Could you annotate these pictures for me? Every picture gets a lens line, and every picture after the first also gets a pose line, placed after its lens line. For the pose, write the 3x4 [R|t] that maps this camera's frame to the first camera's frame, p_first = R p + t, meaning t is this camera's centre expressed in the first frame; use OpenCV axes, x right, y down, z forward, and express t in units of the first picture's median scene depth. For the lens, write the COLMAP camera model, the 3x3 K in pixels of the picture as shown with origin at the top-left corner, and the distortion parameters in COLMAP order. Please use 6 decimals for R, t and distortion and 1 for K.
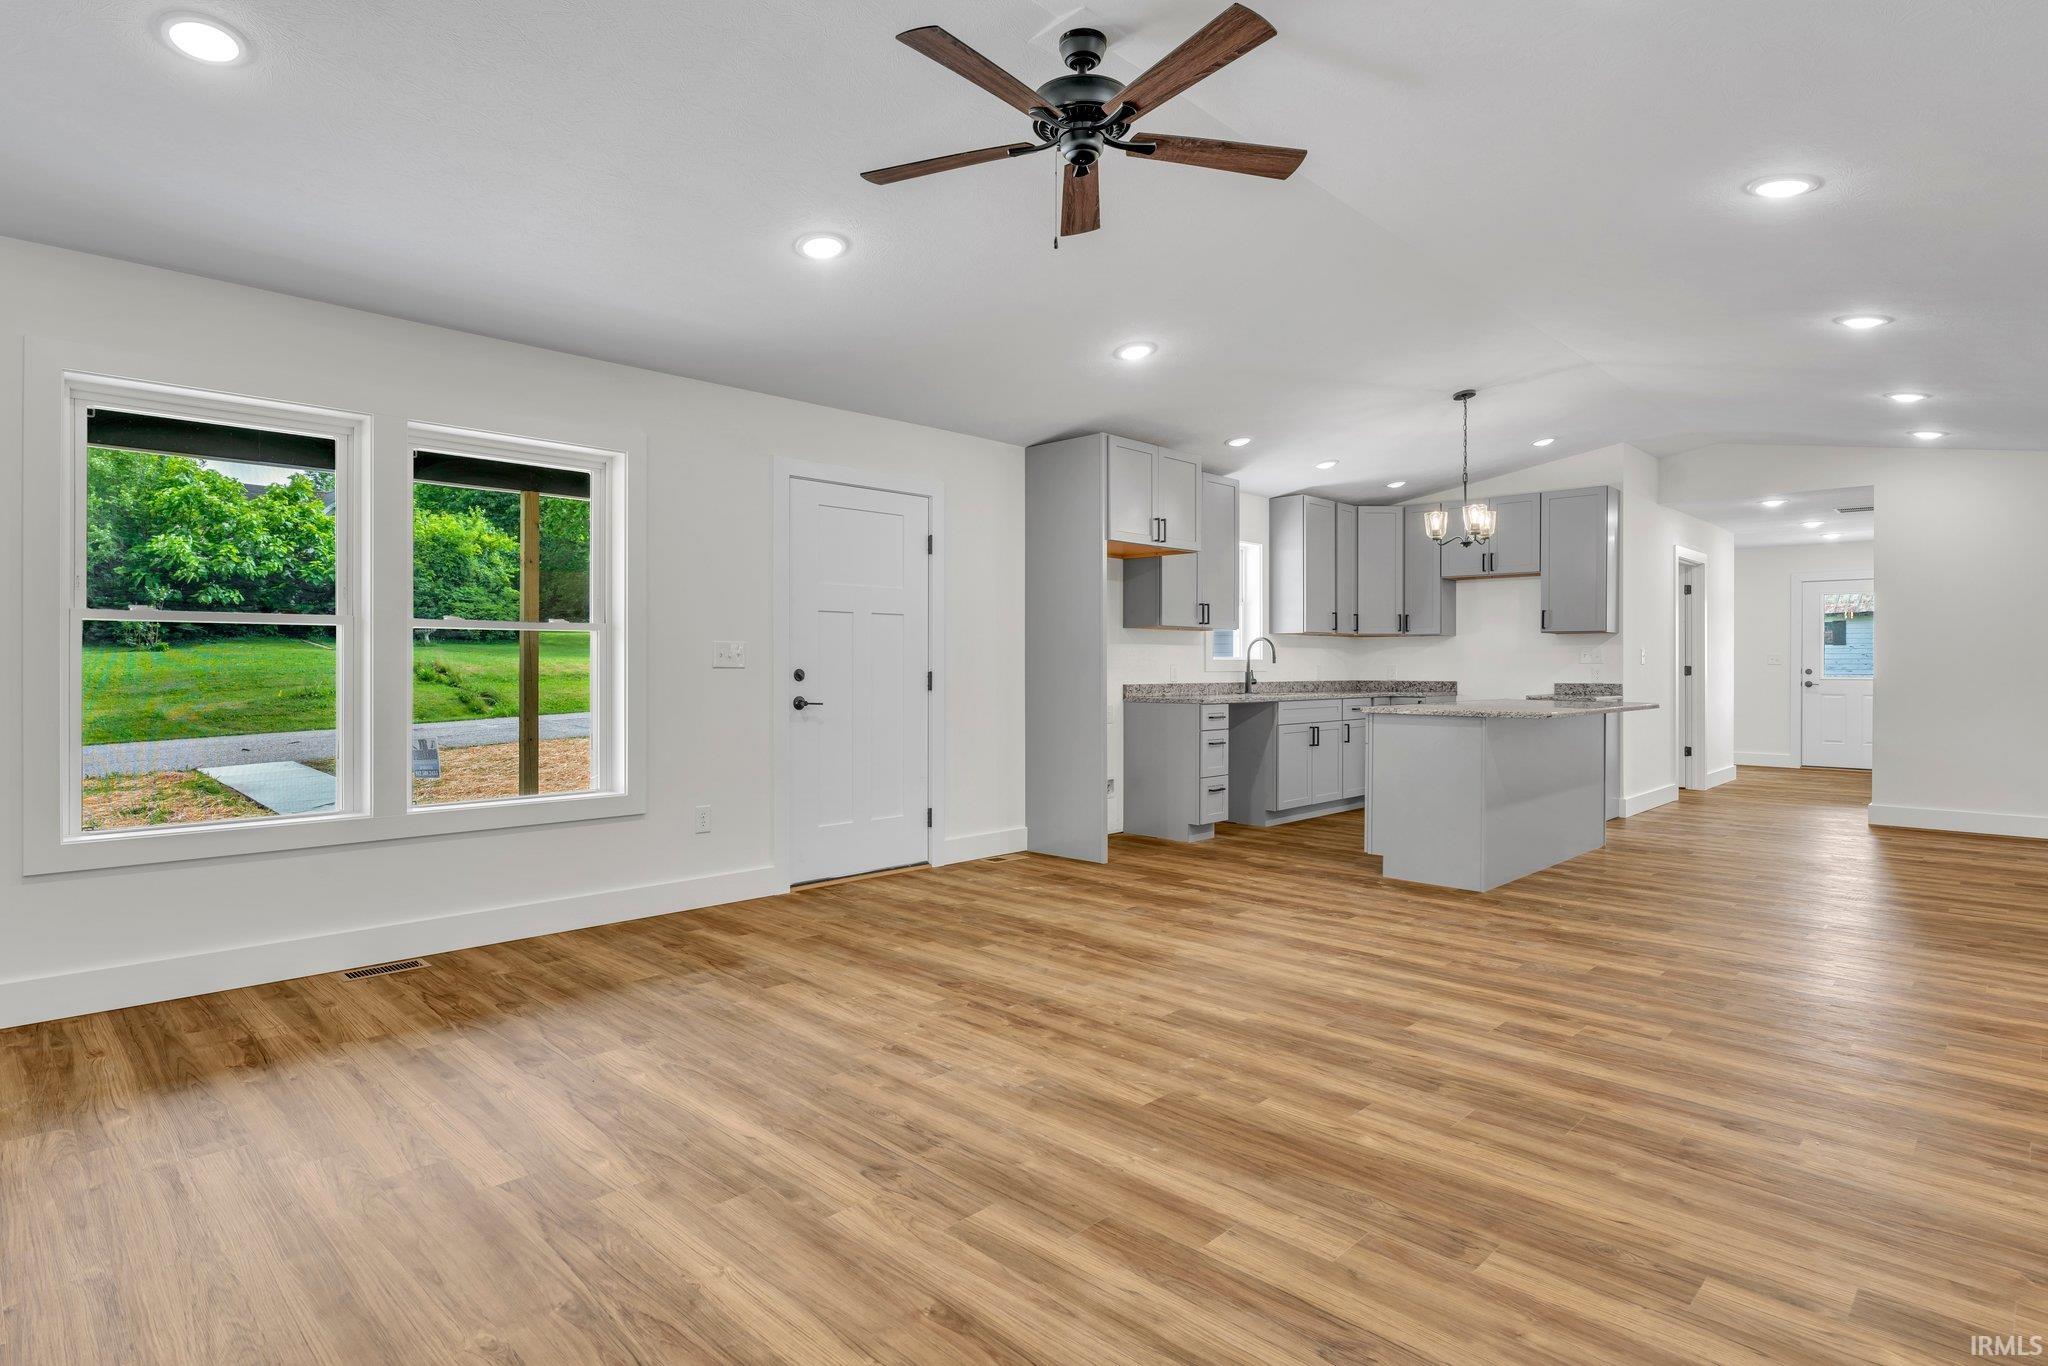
lens RADIAL K [[1036.6, 0, 1024.0], [0, 1036.6, 683.0], [0, 0, 1]] dist [-0.020973, 0.006035]
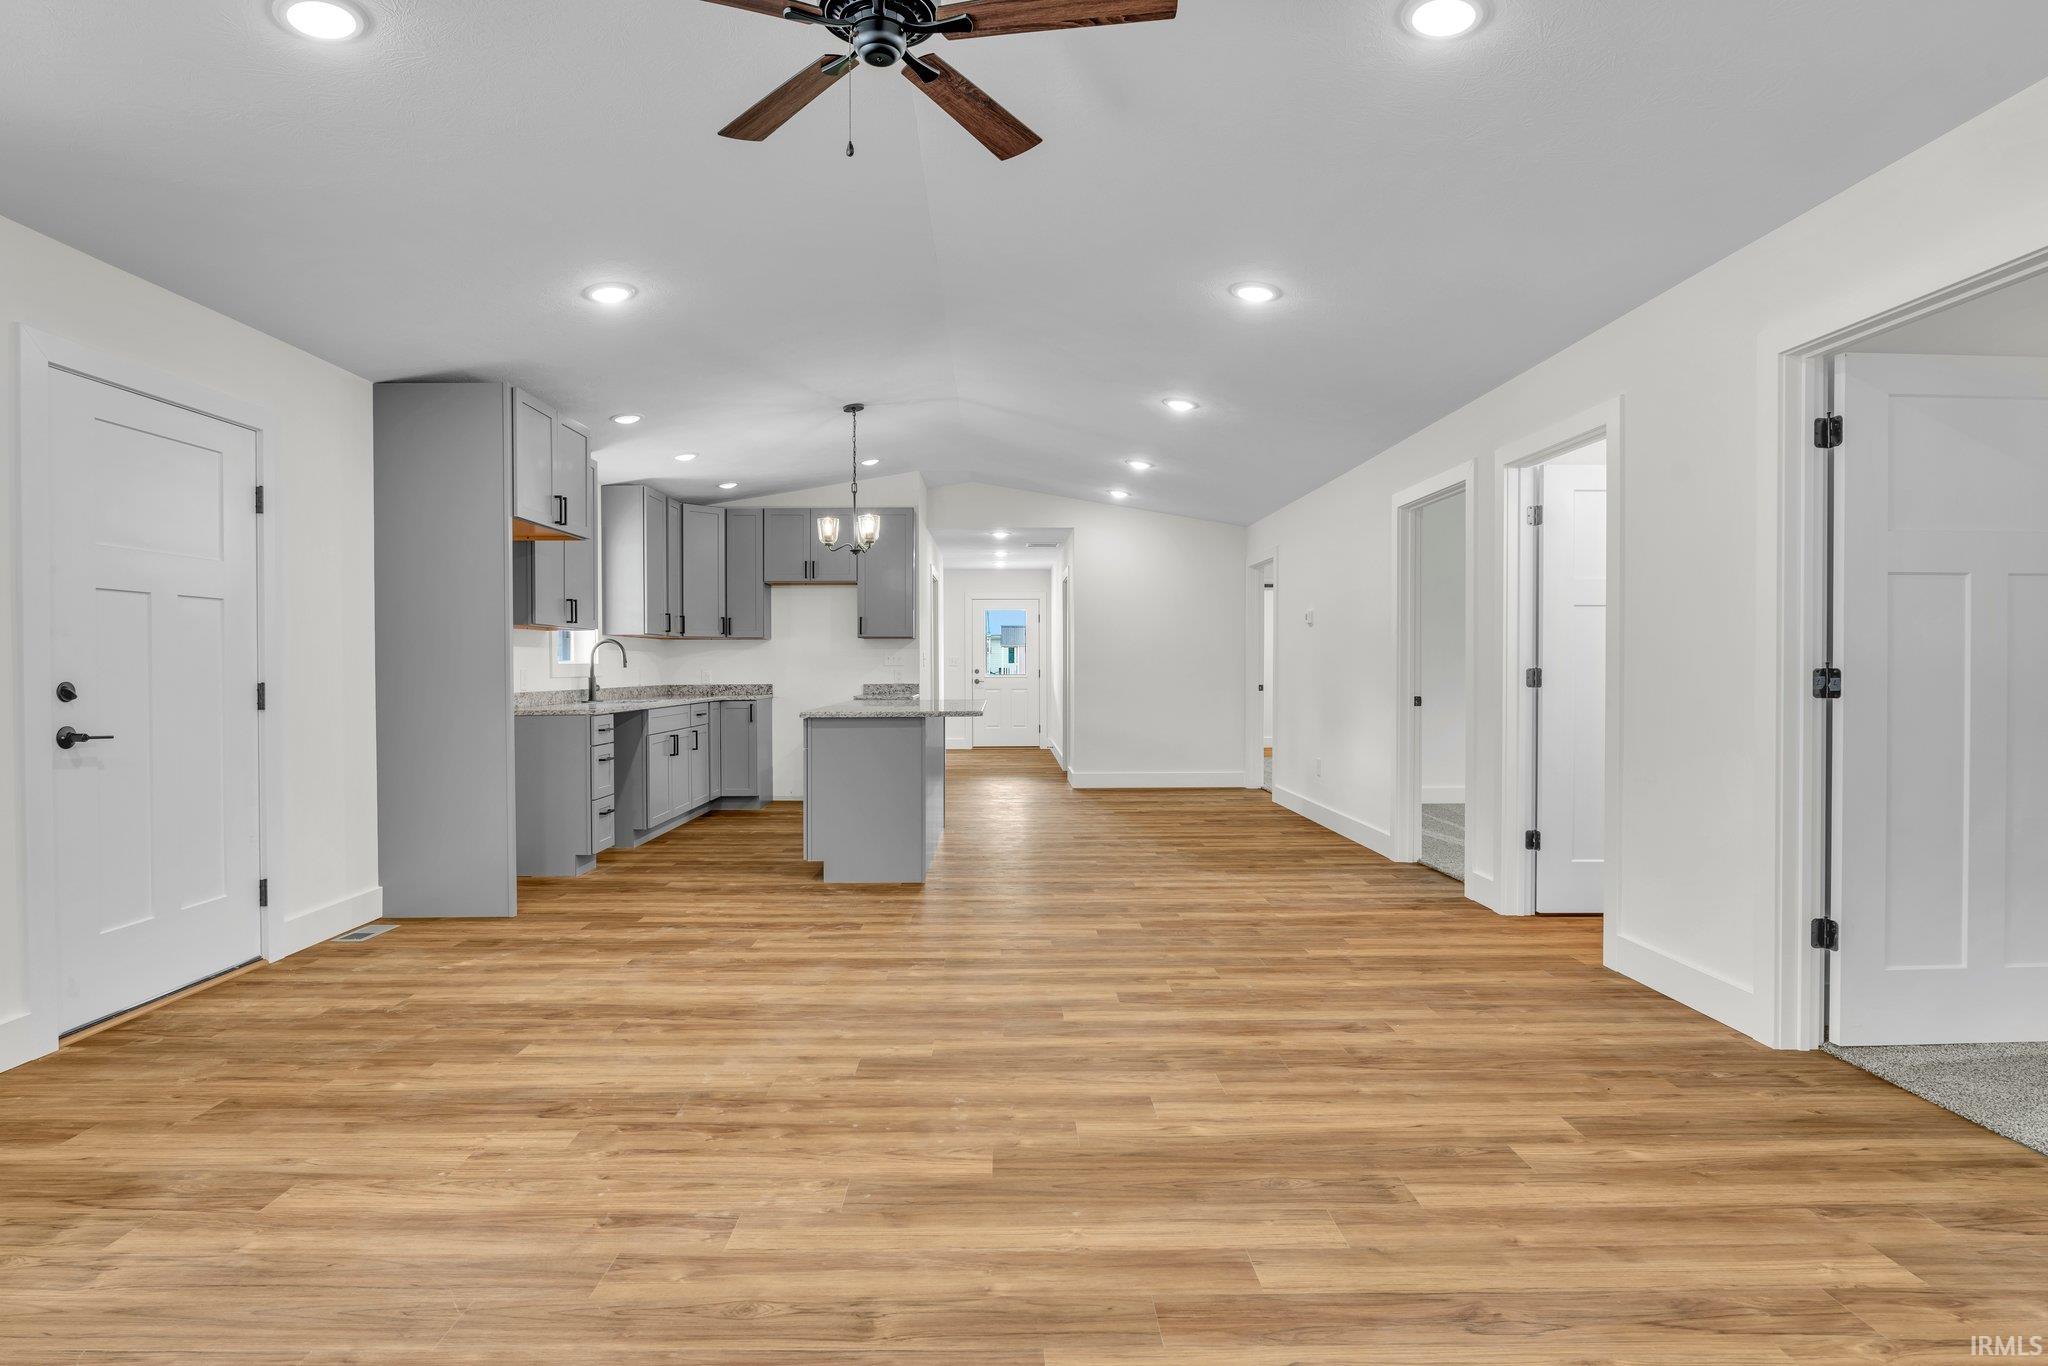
lens RADIAL K [[1036.6, 0, 1024.0], [0, 1036.6, 683.0], [0, 0, 1]] dist [-0.020973, 0.006035]
pose [[0.720902, -0.017060, 0.692827, -0.328320], [0.019433, 0.999801, 0.004398, -0.006496], [-0.692765, 0.010293, 0.721090, 0.246531]]
